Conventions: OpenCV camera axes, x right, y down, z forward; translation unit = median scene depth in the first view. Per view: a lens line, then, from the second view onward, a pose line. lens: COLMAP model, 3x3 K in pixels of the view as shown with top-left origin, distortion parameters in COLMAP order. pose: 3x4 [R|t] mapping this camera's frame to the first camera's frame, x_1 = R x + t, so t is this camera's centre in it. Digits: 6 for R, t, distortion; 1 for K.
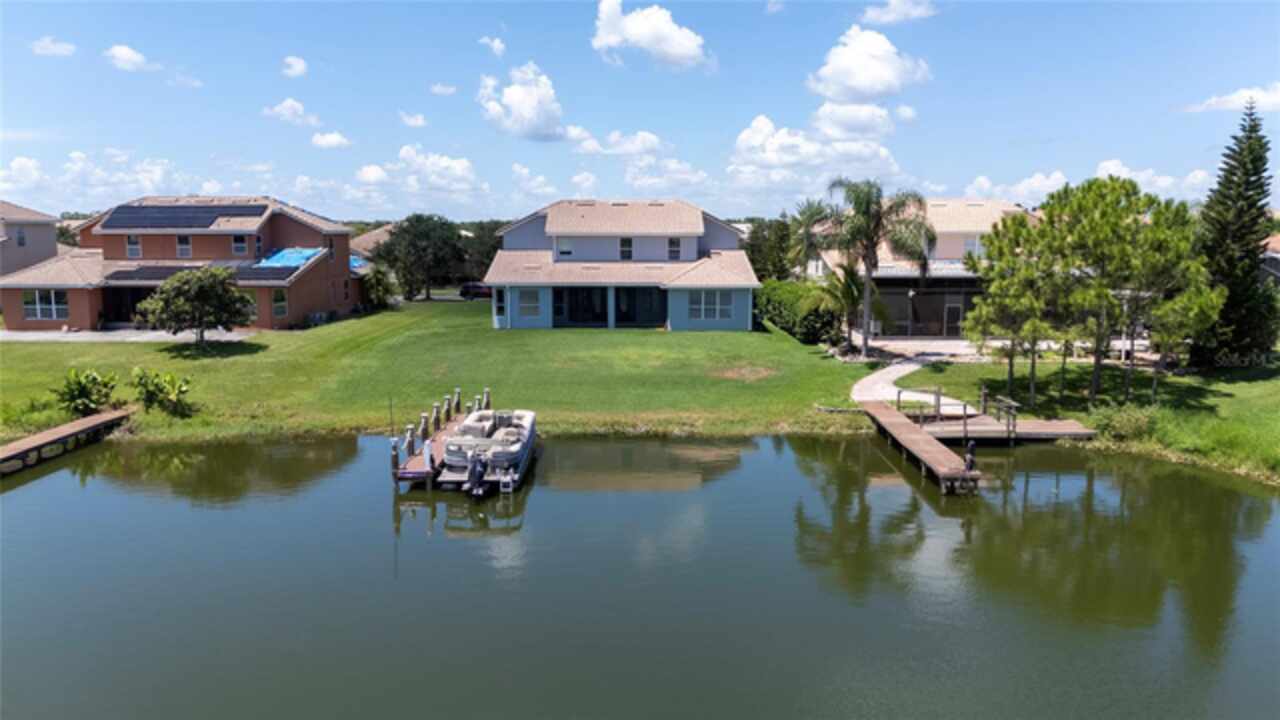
lens RADIAL K [[928.9, 0, 646.5], [0, 928.9, 339.5], [0, 0, 1]] dist [0.054340, -0.040900]
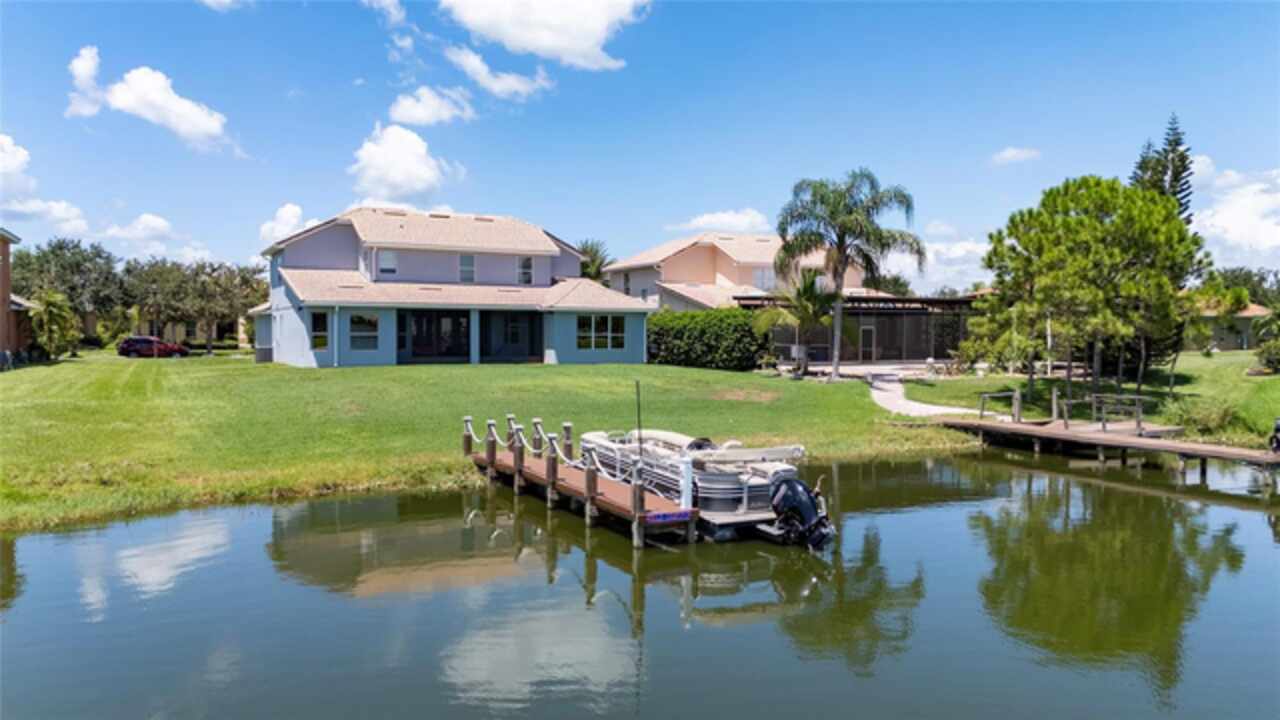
lens RADIAL K [[932.5, 0, 640.0], [0, 932.5, 360.0], [0, 0, 1]] dist [0.005335, 0.001268]
pose [[0.886263, -0.013184, 0.462996, -0.279687], [0.051626, 0.996178, -0.070453, 0.046620], [-0.460297, 0.086343, 0.883556, 0.265016]]
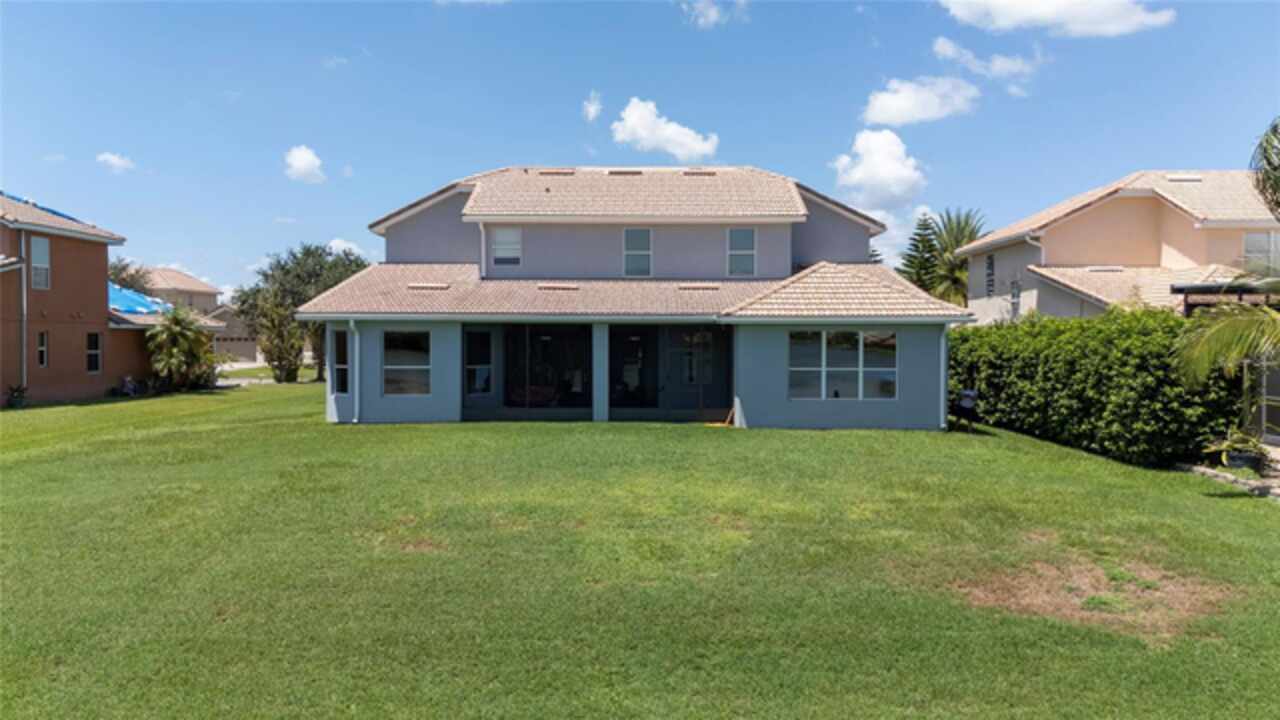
lens RADIAL K [[928.9, 0, 646.5], [0, 928.9, 339.5], [0, 0, 1]] dist [0.054340, -0.040900]
pose [[0.999781, -0.001211, -0.020897, -0.008366], [-0.001154, 0.993619, -0.112785, -0.002112], [0.020900, 0.112784, 0.993400, 0.593227]]
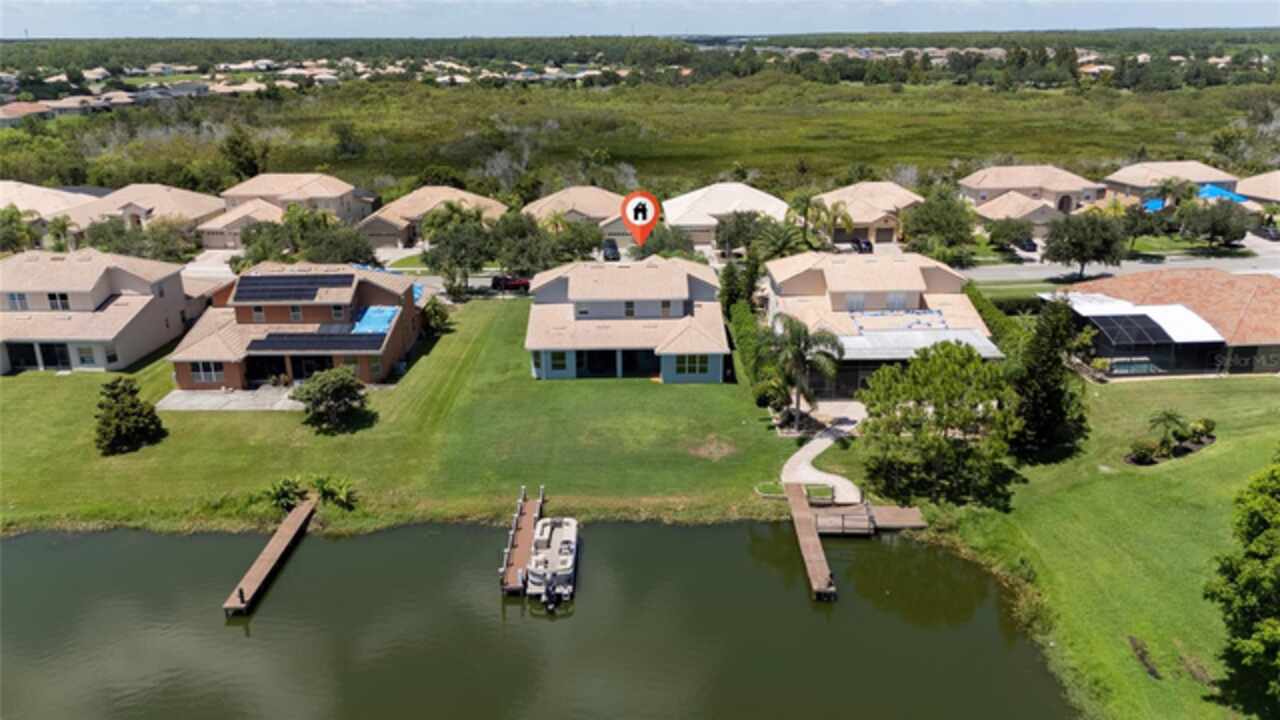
lens RADIAL K [[928.9, 0, 646.5], [0, 928.9, 339.5], [0, 0, 1]] dist [0.054340, -0.040900]
pose [[0.999952, -0.009710, -0.001311, 0.004093], [0.009772, 0.978548, 0.205788, -0.354344], [-0.000715, -0.205791, 0.978596, -0.324009]]
